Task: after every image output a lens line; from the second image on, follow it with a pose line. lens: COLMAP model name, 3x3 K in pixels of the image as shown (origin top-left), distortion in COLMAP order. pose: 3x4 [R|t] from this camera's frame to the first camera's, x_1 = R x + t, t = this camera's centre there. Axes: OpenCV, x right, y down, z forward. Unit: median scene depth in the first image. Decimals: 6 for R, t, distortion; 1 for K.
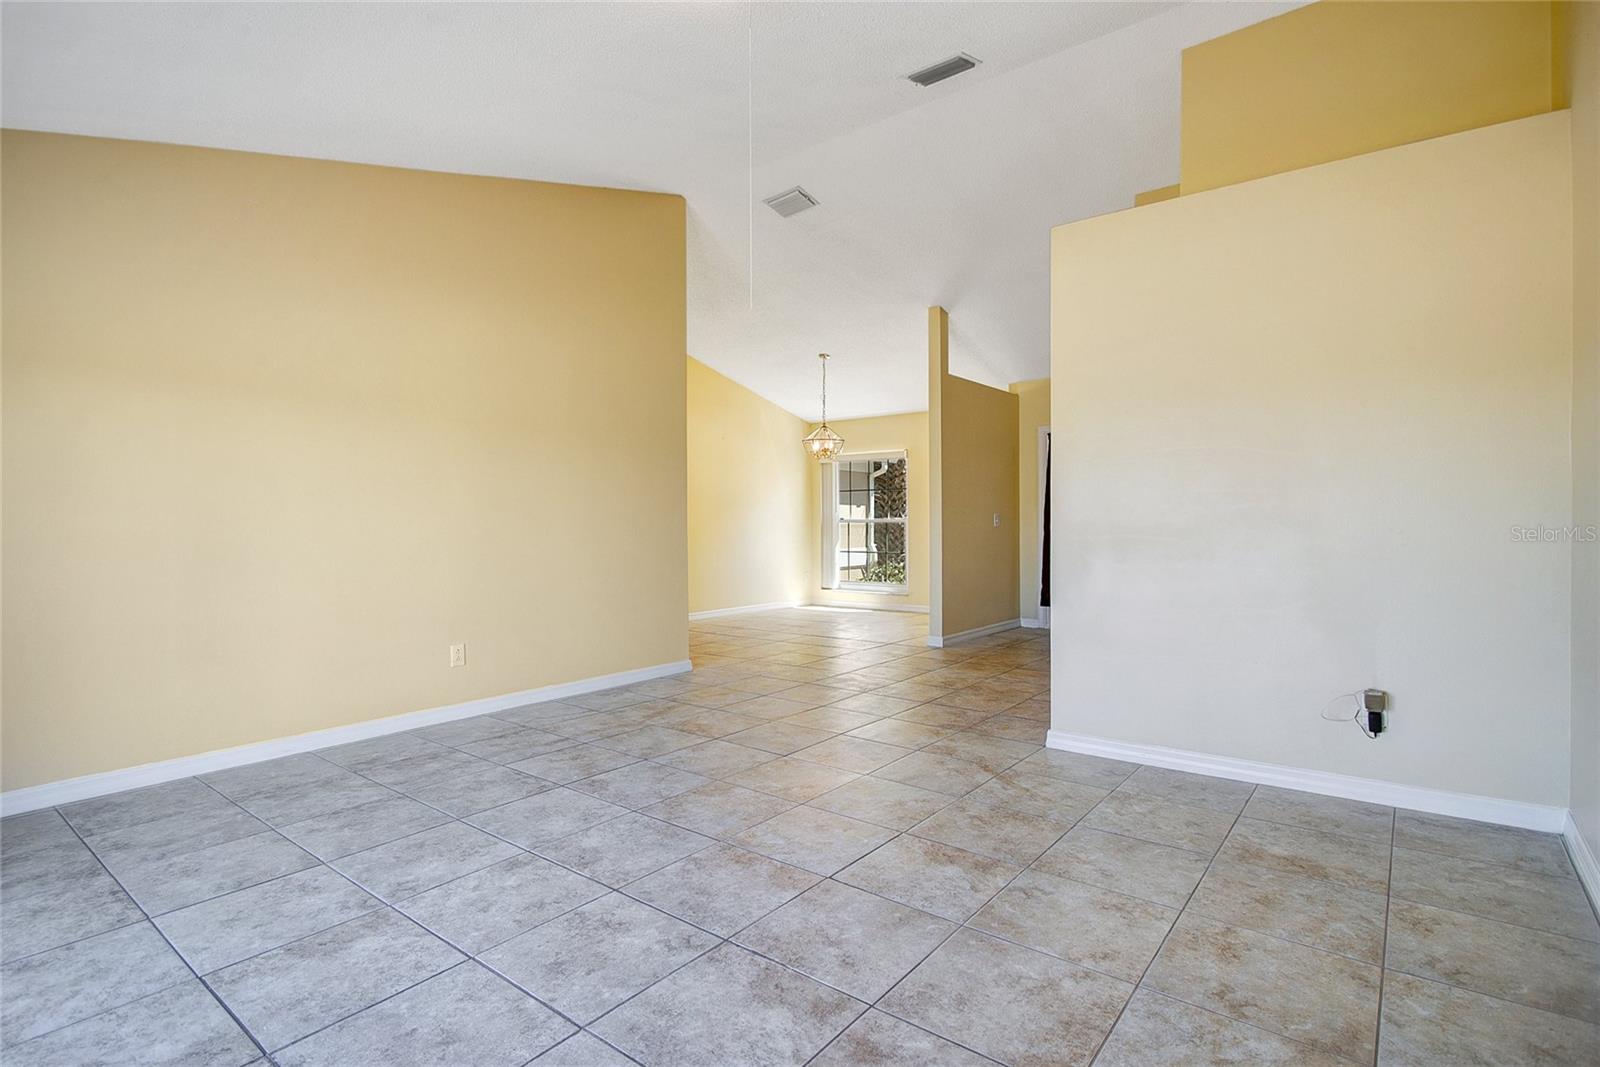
lens RADIAL K [[764.9, 0, 787.4], [0, 764.9, 531.3], [0, 0, 1]] dist [0.030541, 0.001151]
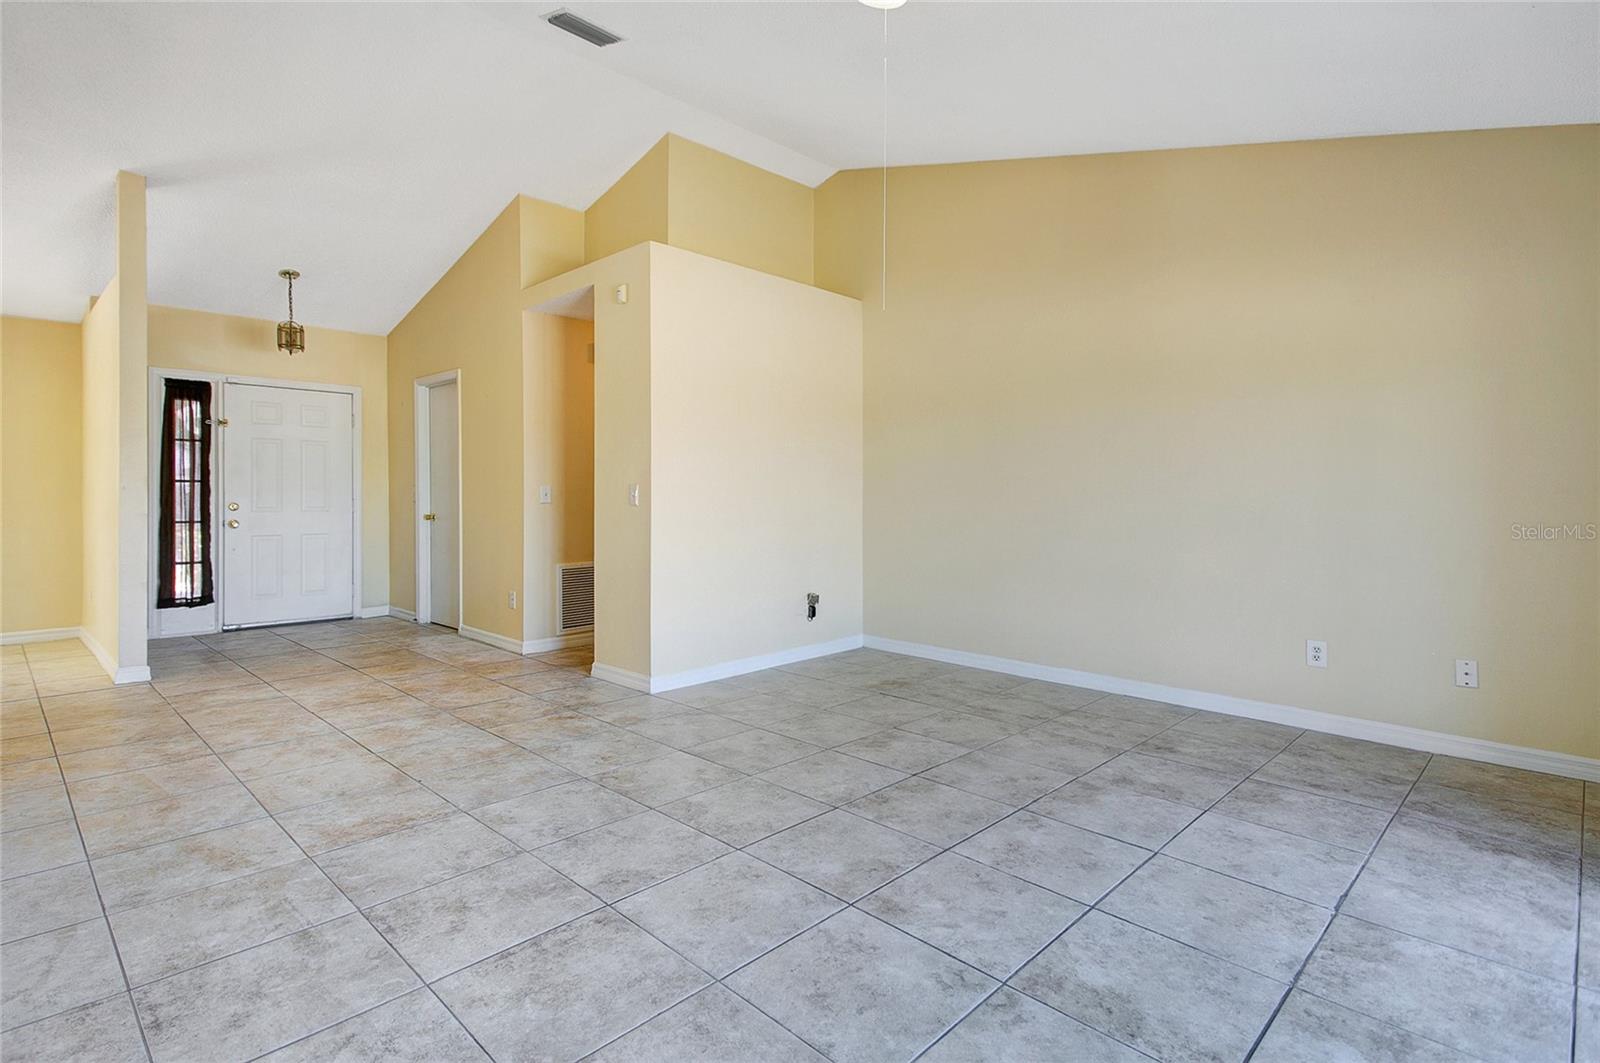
lens RADIAL K [[772.5, 0, 791.8], [0, 772.5, 501.1], [0, 0, 1]] dist [0.063110, -0.001517]
pose [[0.104112, 0.009730, 0.994518, -1.116091], [0.001107, 0.999950, -0.009899, 0.008823], [-0.994565, 0.002132, 0.104096, 0.949695]]
